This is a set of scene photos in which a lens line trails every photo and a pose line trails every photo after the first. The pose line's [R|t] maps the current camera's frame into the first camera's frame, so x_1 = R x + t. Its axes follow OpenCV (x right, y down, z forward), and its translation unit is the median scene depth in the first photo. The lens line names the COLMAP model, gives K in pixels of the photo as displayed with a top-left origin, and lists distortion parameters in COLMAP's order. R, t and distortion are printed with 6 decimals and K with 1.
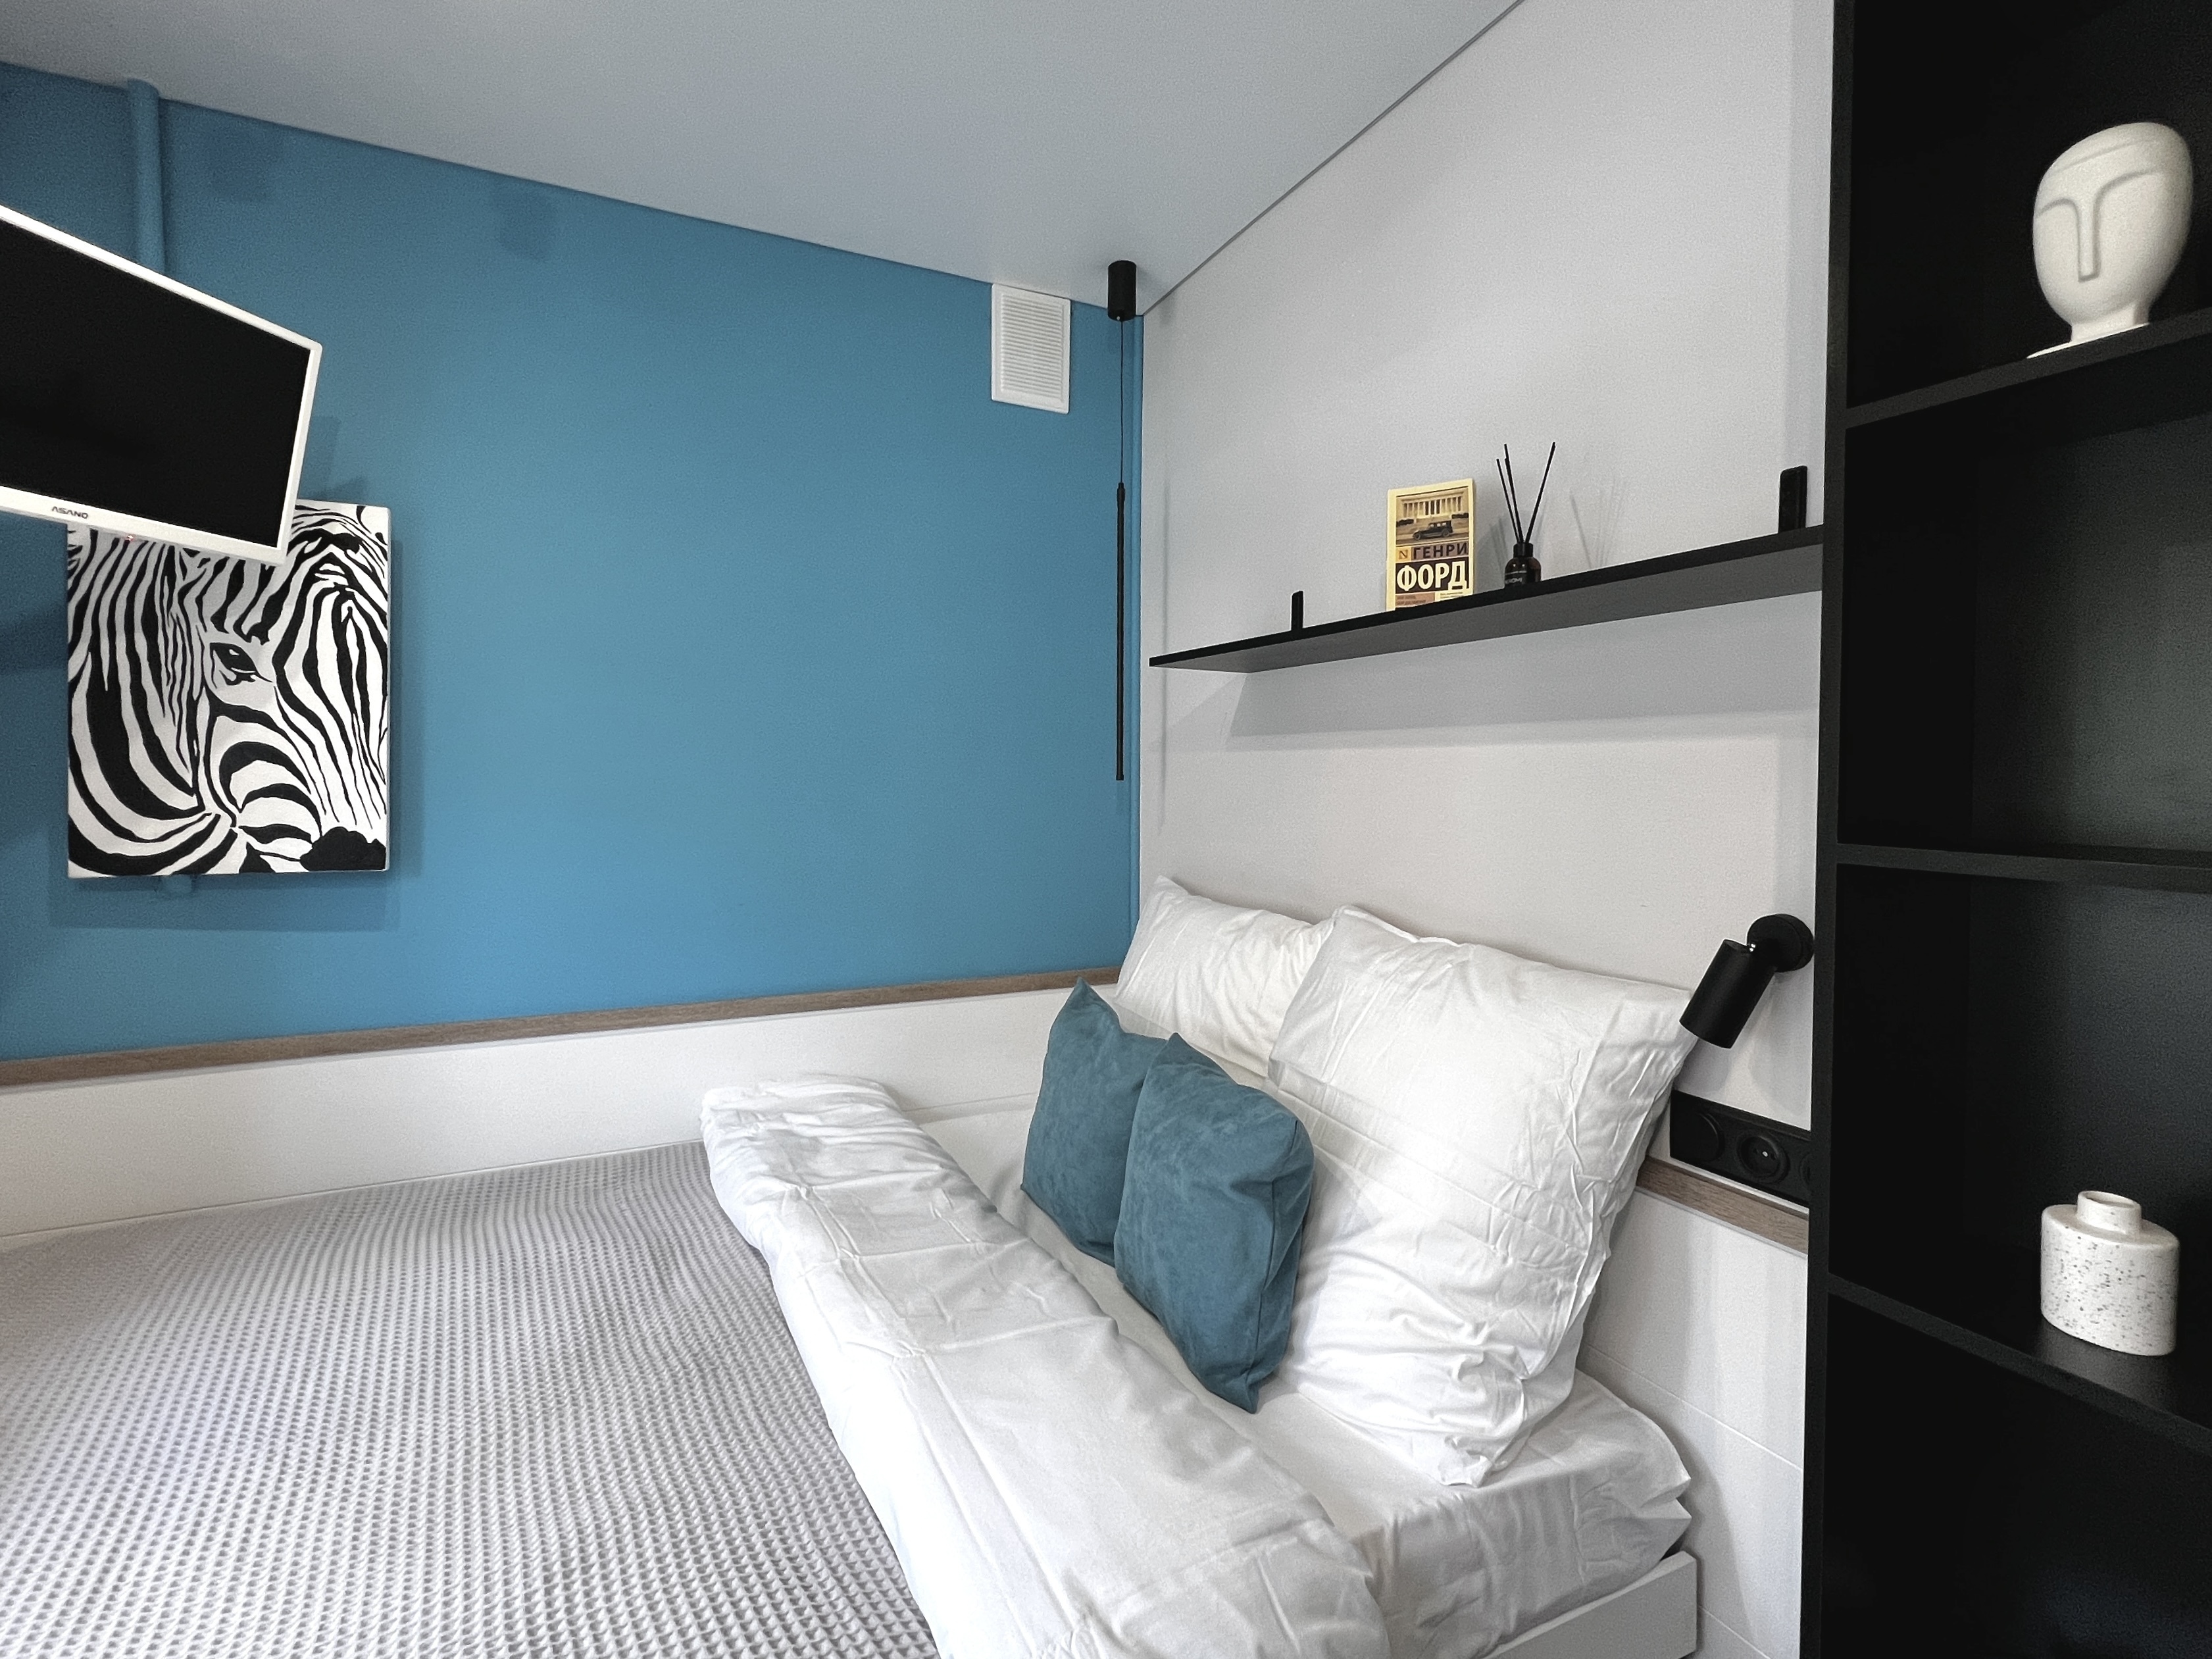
lens RADIAL K [[1065.7, 0, 1106.0], [0, 1065.7, 829.5], [0, 0, 1]] dist [-0.010108, 0.006679]
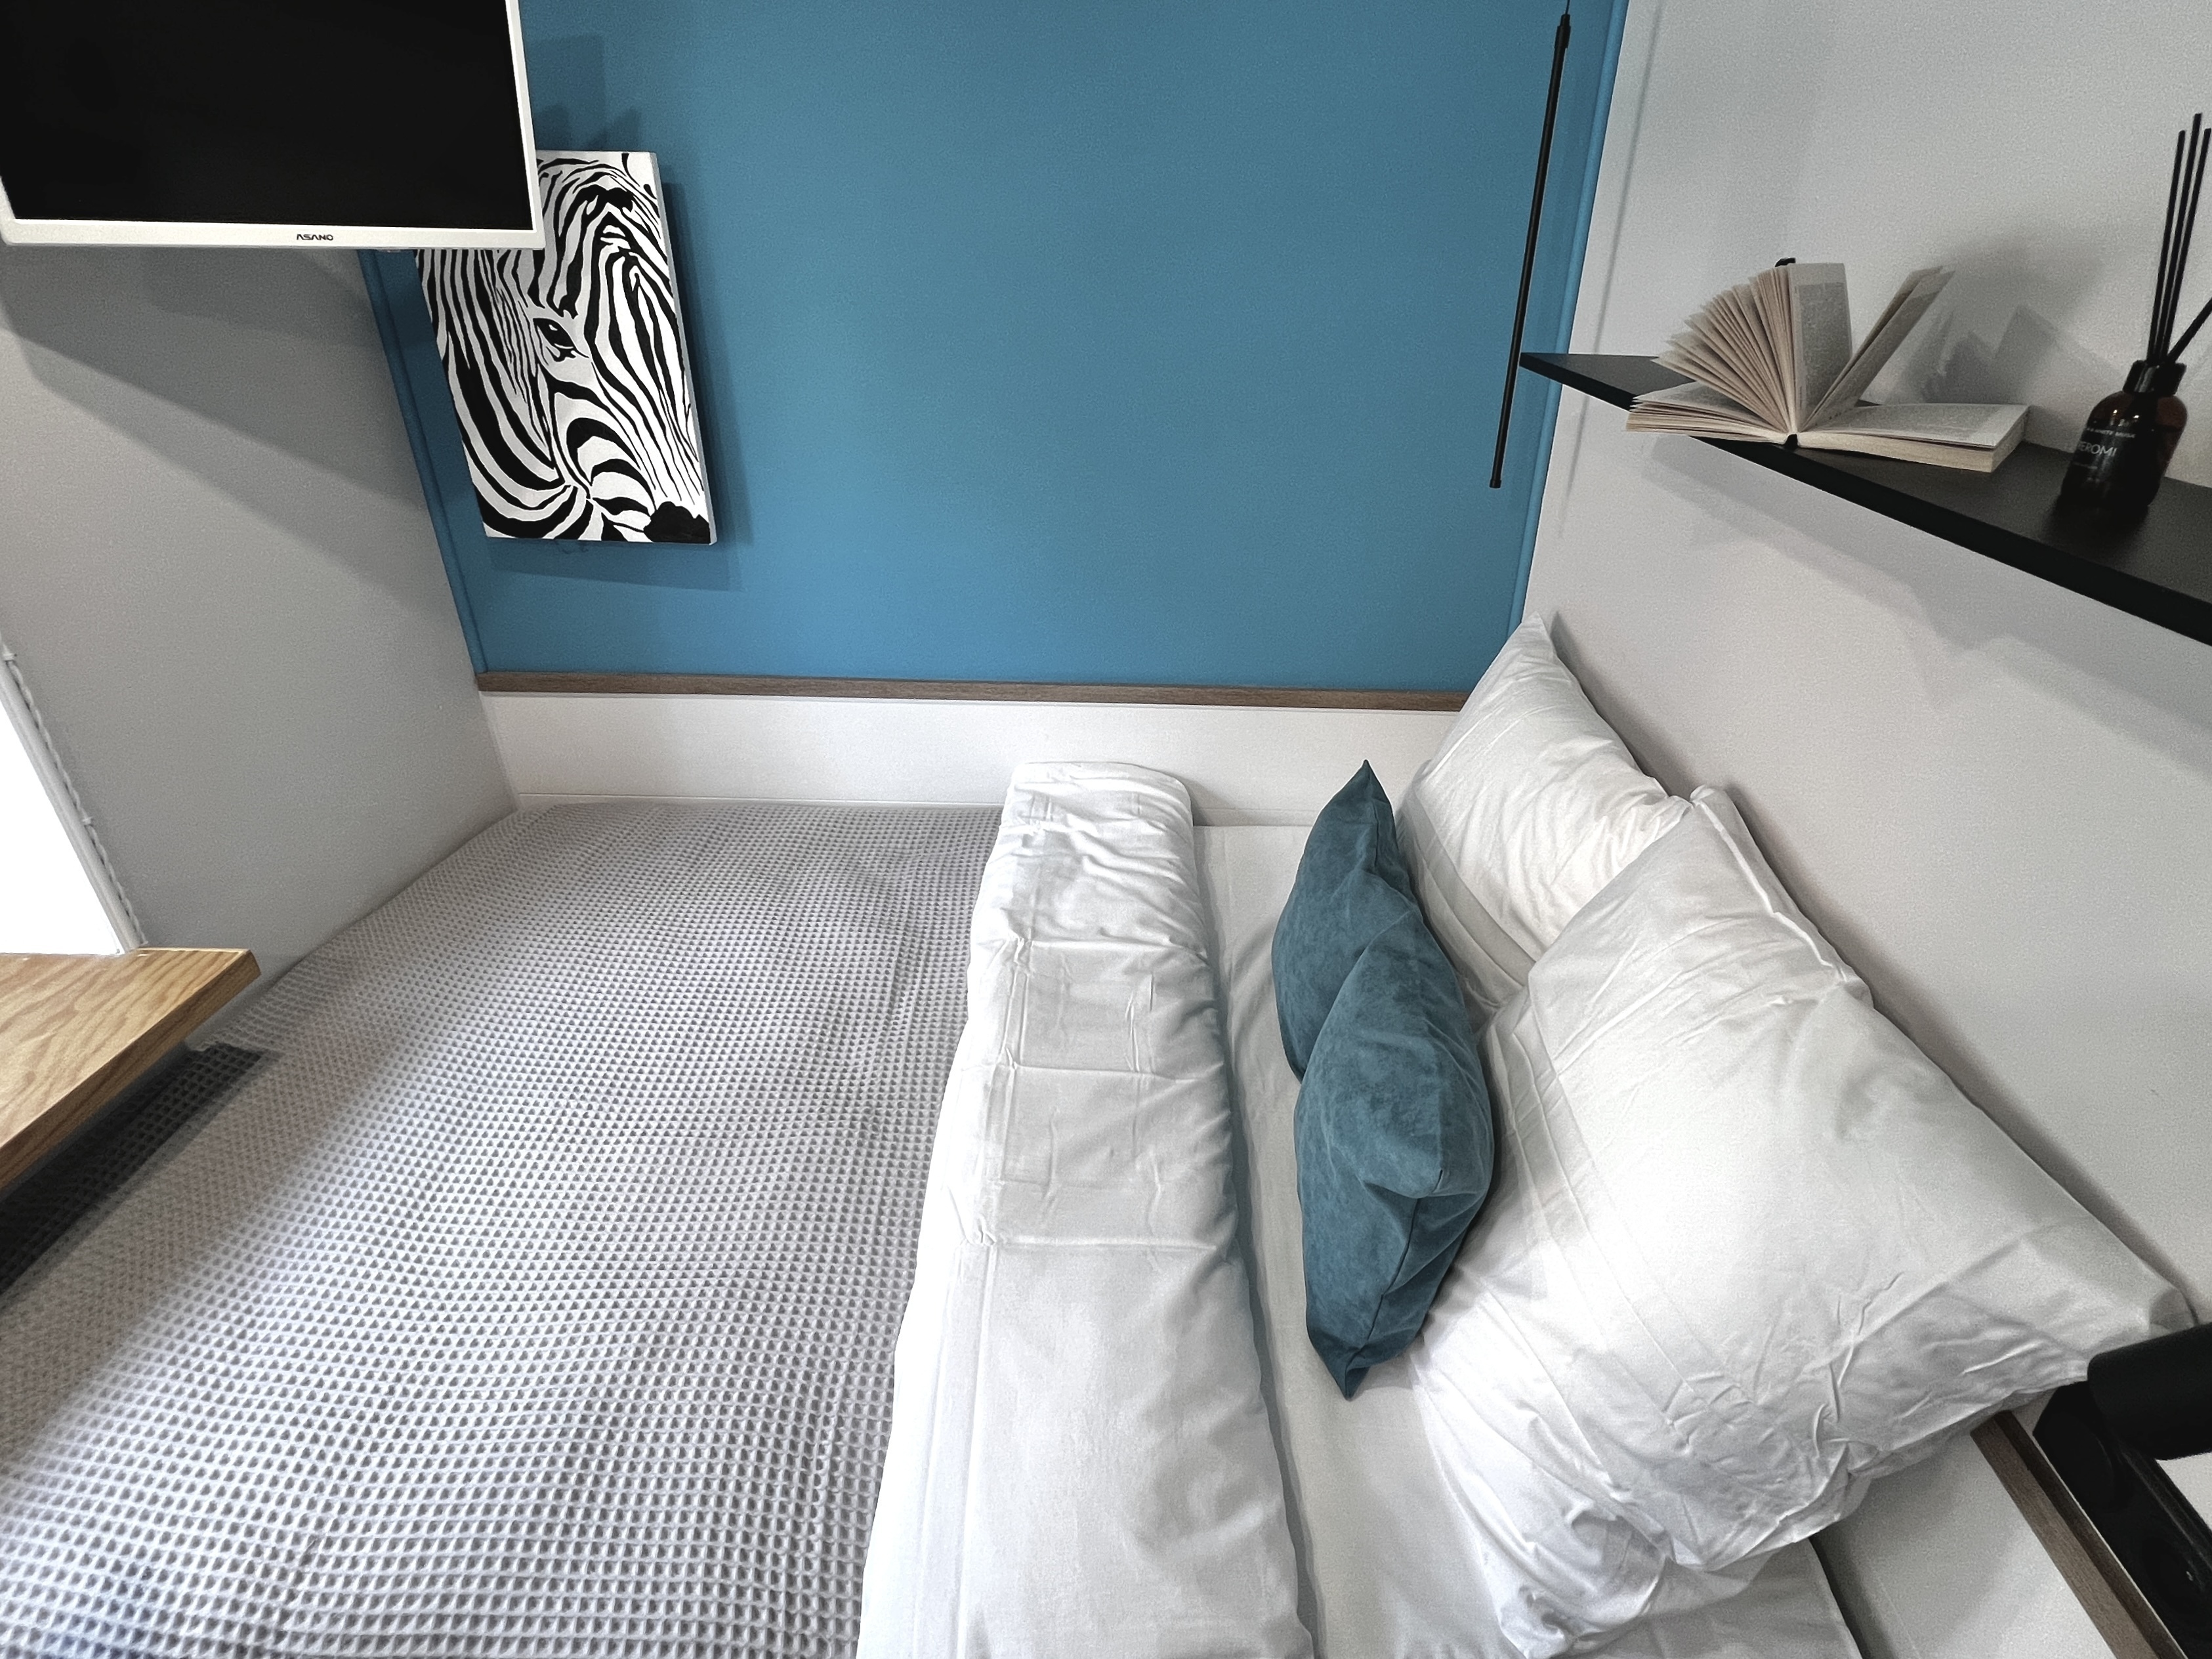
lens RADIAL K [[1059.2, 0, 1109.2], [0, 1059.2, 785.8], [0, 0, 1]] dist [-0.000636, 0.000495]
pose [[0.890970, 0.208846, -0.403181, 0.150166], [-0.031541, 0.914266, 0.403885, -0.191110], [0.452965, -0.347133, 0.821171, 0.257226]]
